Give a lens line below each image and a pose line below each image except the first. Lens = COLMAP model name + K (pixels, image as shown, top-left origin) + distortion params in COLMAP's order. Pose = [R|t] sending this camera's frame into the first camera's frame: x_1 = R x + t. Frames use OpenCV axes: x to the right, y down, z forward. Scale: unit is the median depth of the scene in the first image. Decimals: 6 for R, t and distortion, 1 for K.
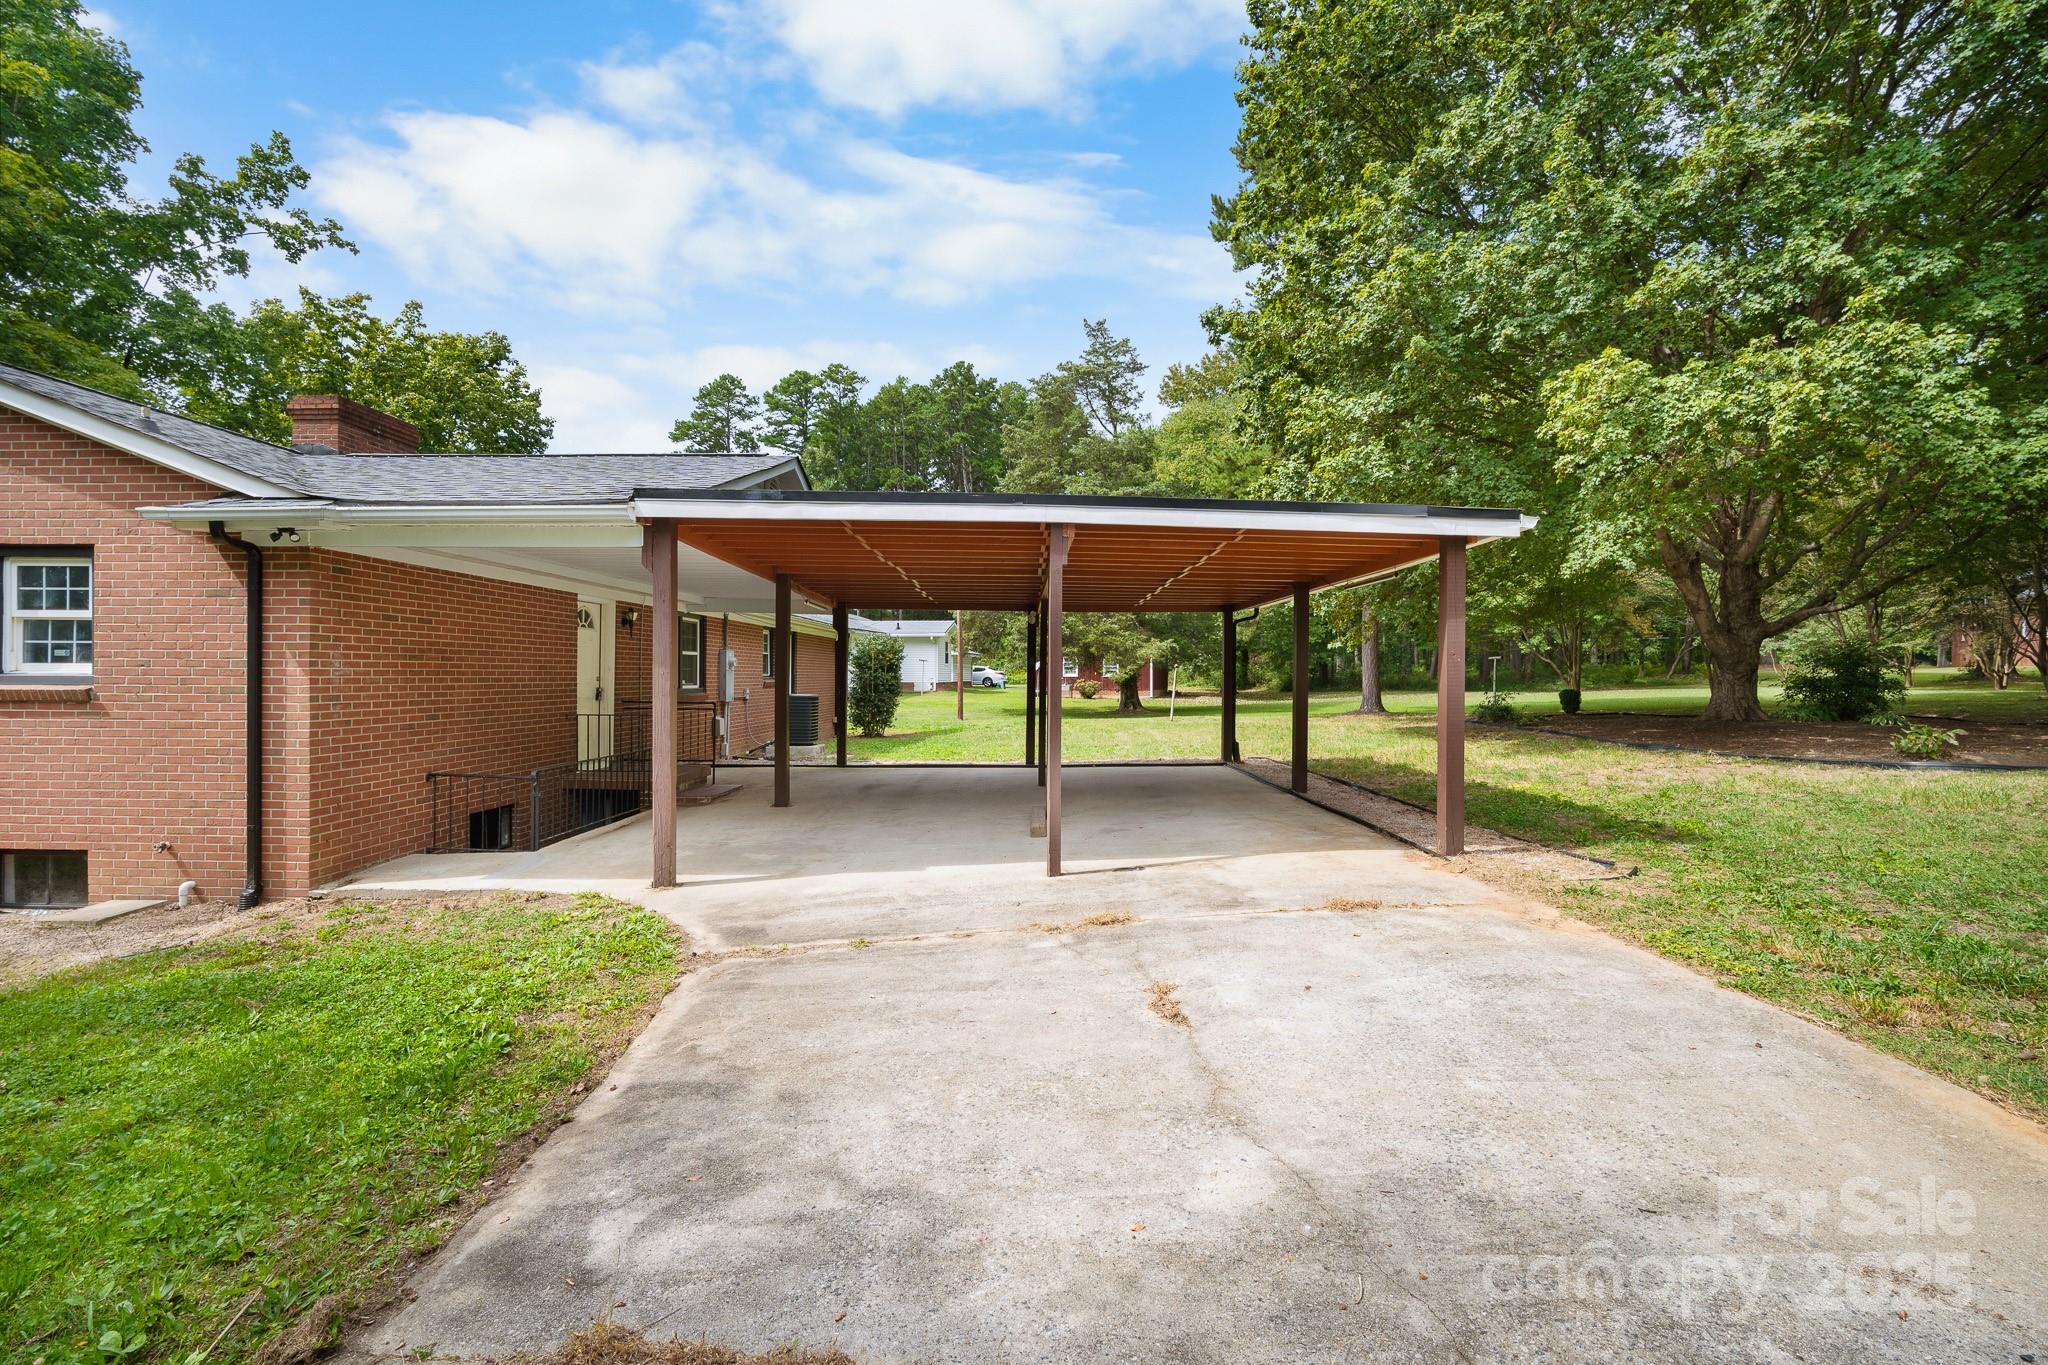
lens RADIAL K [[903.9, 0, 1025.6], [0, 903.9, 678.2], [0, 0, 1]] dist [-0.002059, -0.000104]
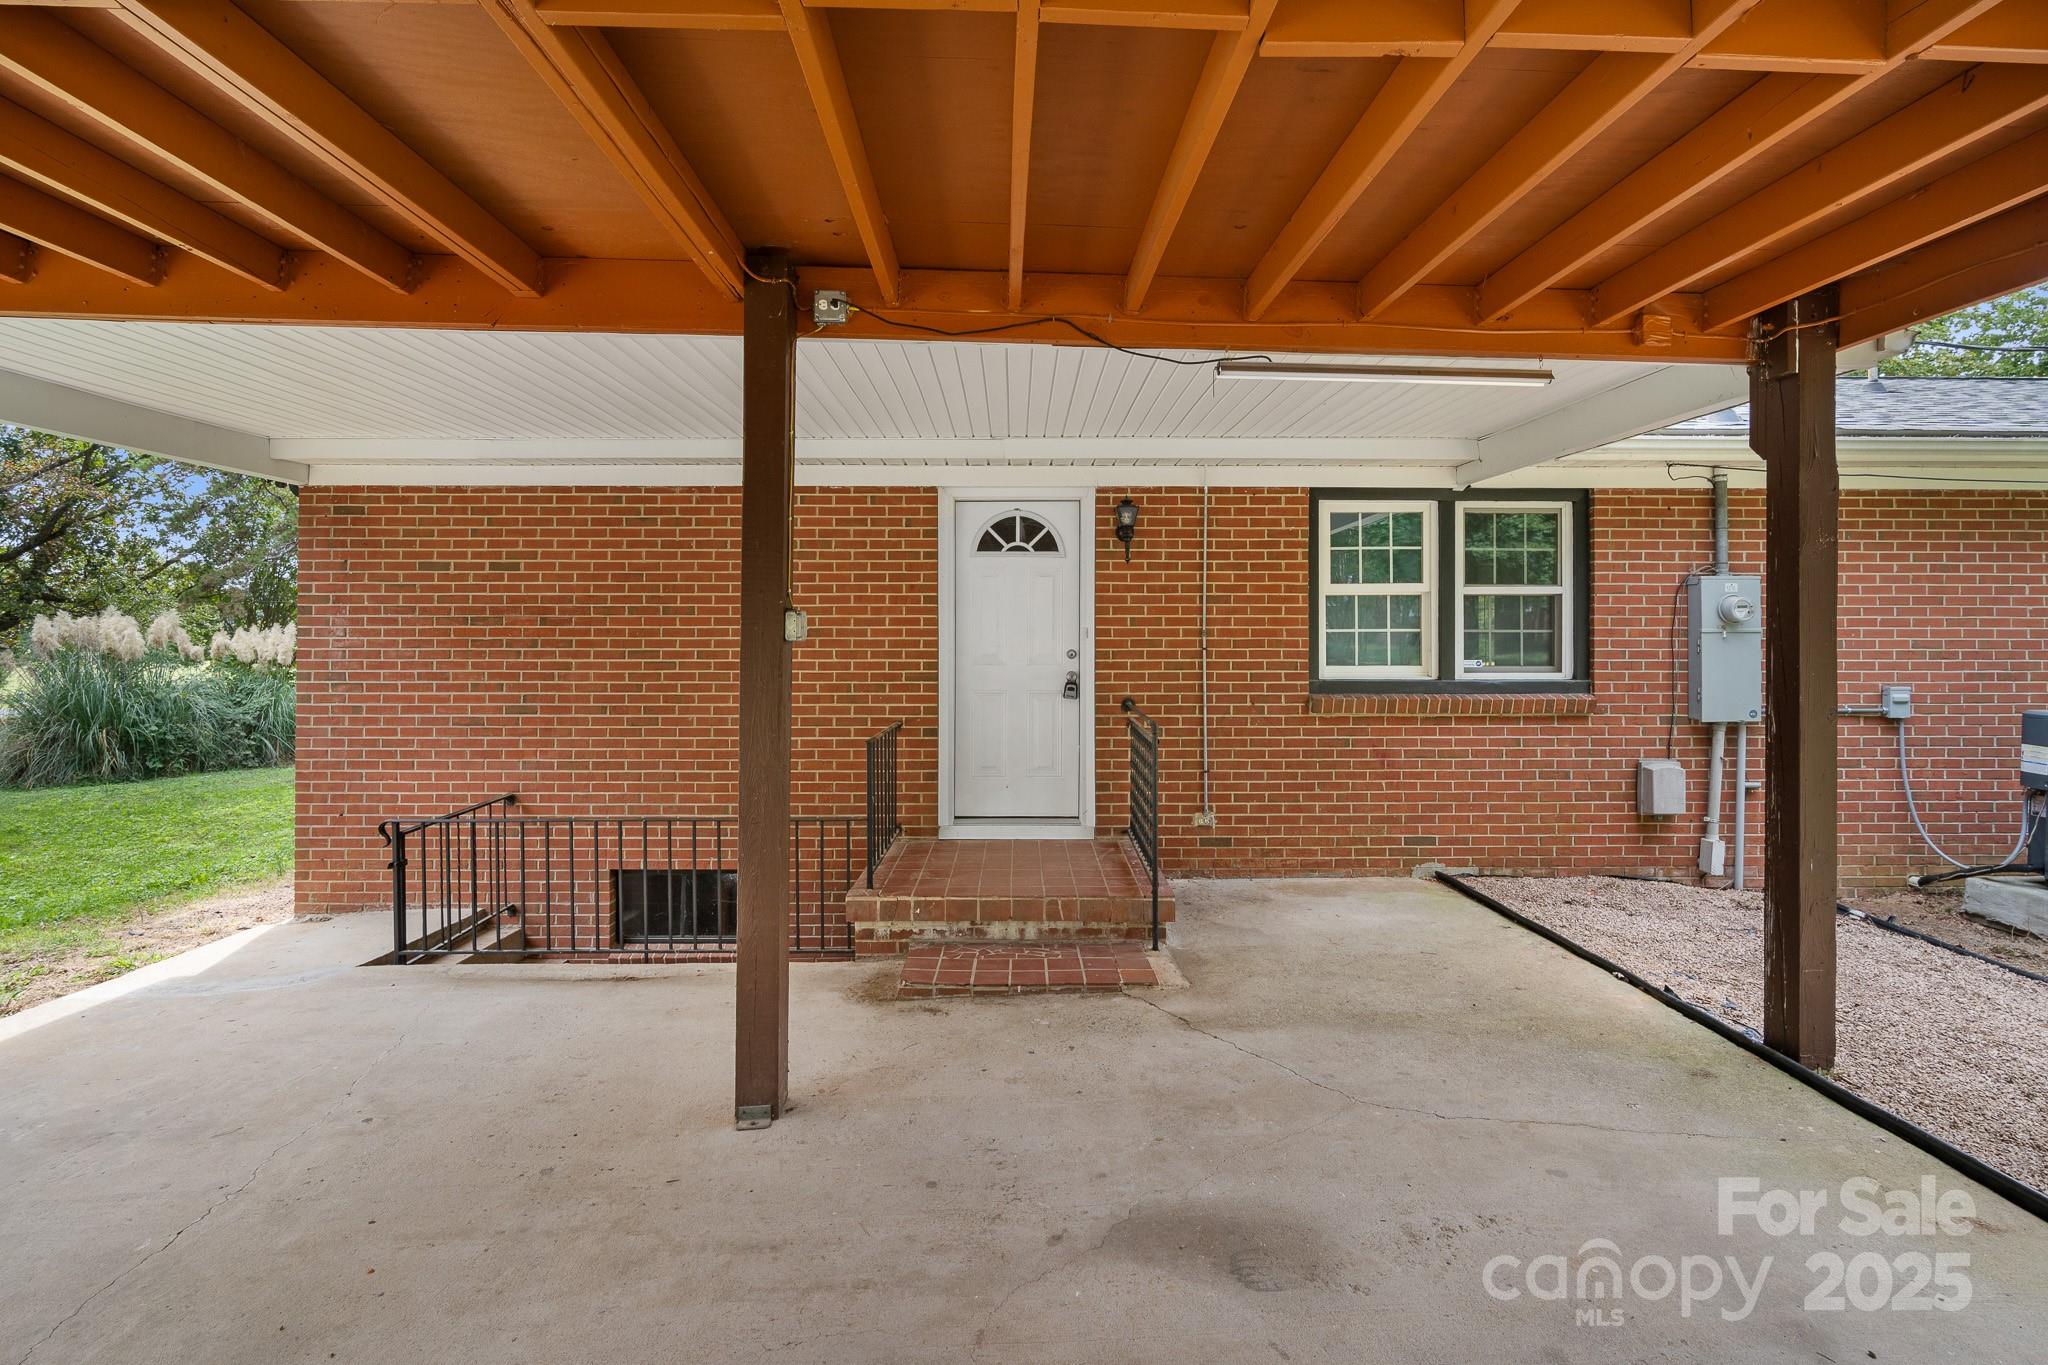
lens RADIAL K [[903.9, 0, 1042.4], [0, 903.9, 633.5], [0, 0, 1]] dist [-0.002059, -0.000104]
pose [[0.028573, -0.012805, -0.999510, 0.023081], [-0.004411, 0.999907, -0.012936, -0.007010], [0.999582, 0.004779, 0.028514, 1.554351]]
